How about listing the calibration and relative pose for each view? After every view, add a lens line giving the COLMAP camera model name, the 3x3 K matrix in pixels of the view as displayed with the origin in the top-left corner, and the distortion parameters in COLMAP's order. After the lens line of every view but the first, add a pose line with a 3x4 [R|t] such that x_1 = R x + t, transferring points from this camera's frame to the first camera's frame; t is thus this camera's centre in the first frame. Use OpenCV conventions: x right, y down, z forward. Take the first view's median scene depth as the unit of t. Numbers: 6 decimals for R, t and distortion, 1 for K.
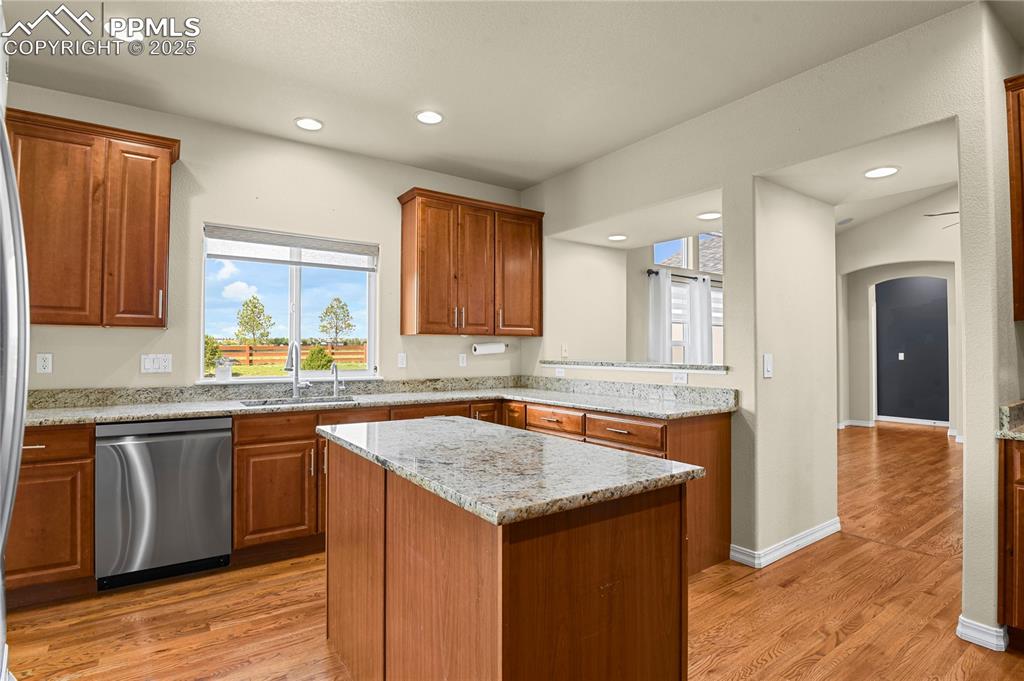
lens RADIAL K [[510.2, 0, 521.9], [0, 510.2, 342.8], [0, 0, 1]] dist [-0.026739, -0.001252]
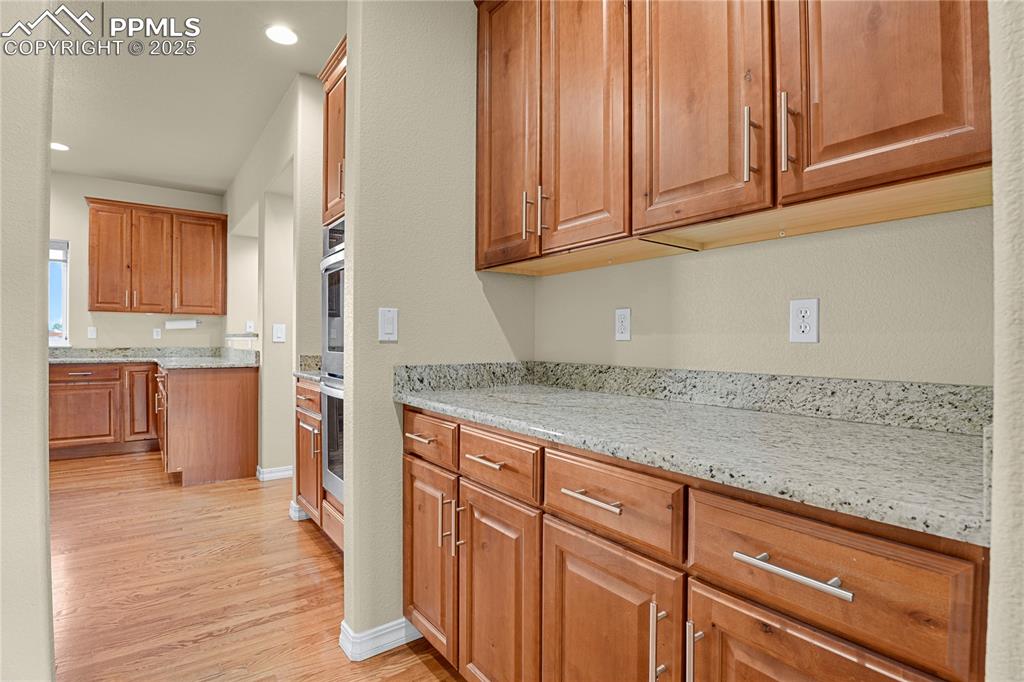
lens RADIAL K [[499.7, 0, 518.4], [0, 499.7, 342.4], [0, 0, 1]] dist [-0.025259, -0.004284]
pose [[0.999633, 0.004552, 0.026722, 0.825717], [-0.005035, 0.999825, 0.018020, 0.032854], [-0.026635, -0.018148, 0.999480, -0.254553]]
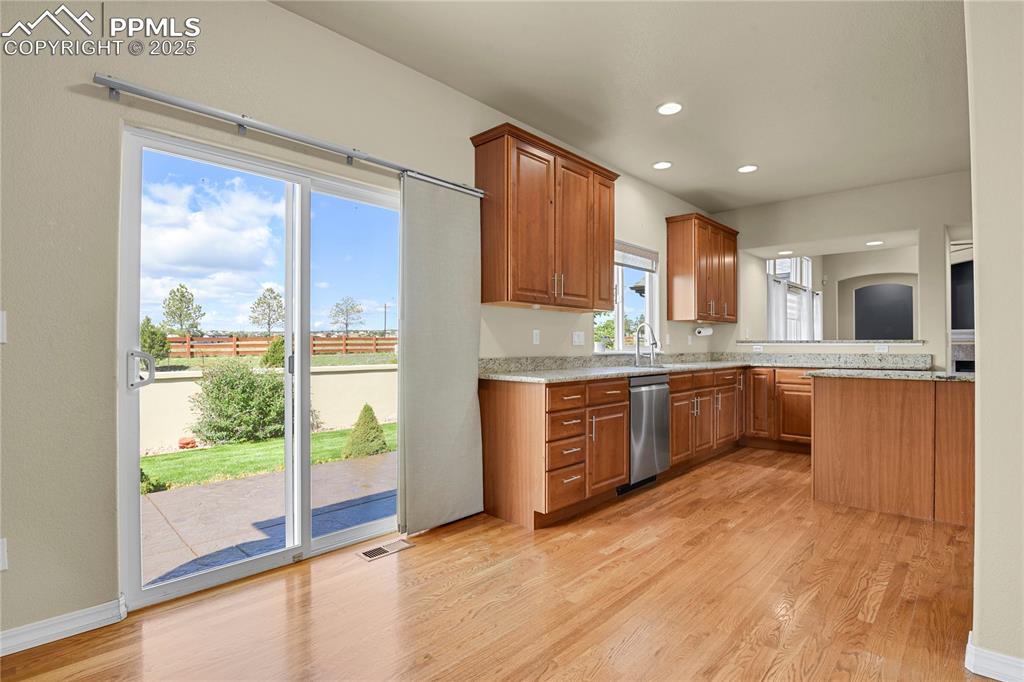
lens RADIAL K [[499.7, 0, 518.4], [0, 499.7, 342.4], [0, 0, 1]] dist [-0.025259, -0.004284]
pose [[0.979885, 0.000143, 0.199561, -0.920217], [-0.002446, 0.999933, 0.011295, 0.029488], [-0.199546, -0.011556, 0.979820, -0.217118]]
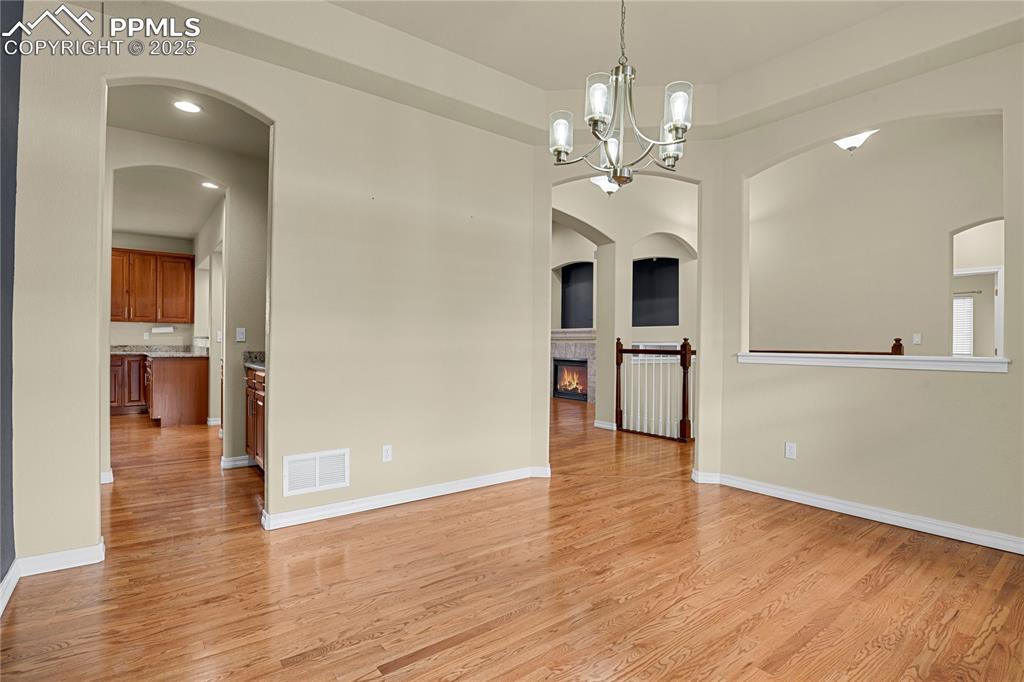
lens RADIAL K [[499.7, 0, 518.4], [0, 499.7, 342.4], [0, 0, 1]] dist [-0.025259, -0.004284]
pose [[0.999062, 0.008428, 0.042479, 1.290268], [-0.009093, 0.999839, 0.015490, 0.019867], [-0.042342, -0.015862, 0.998977, -0.928858]]
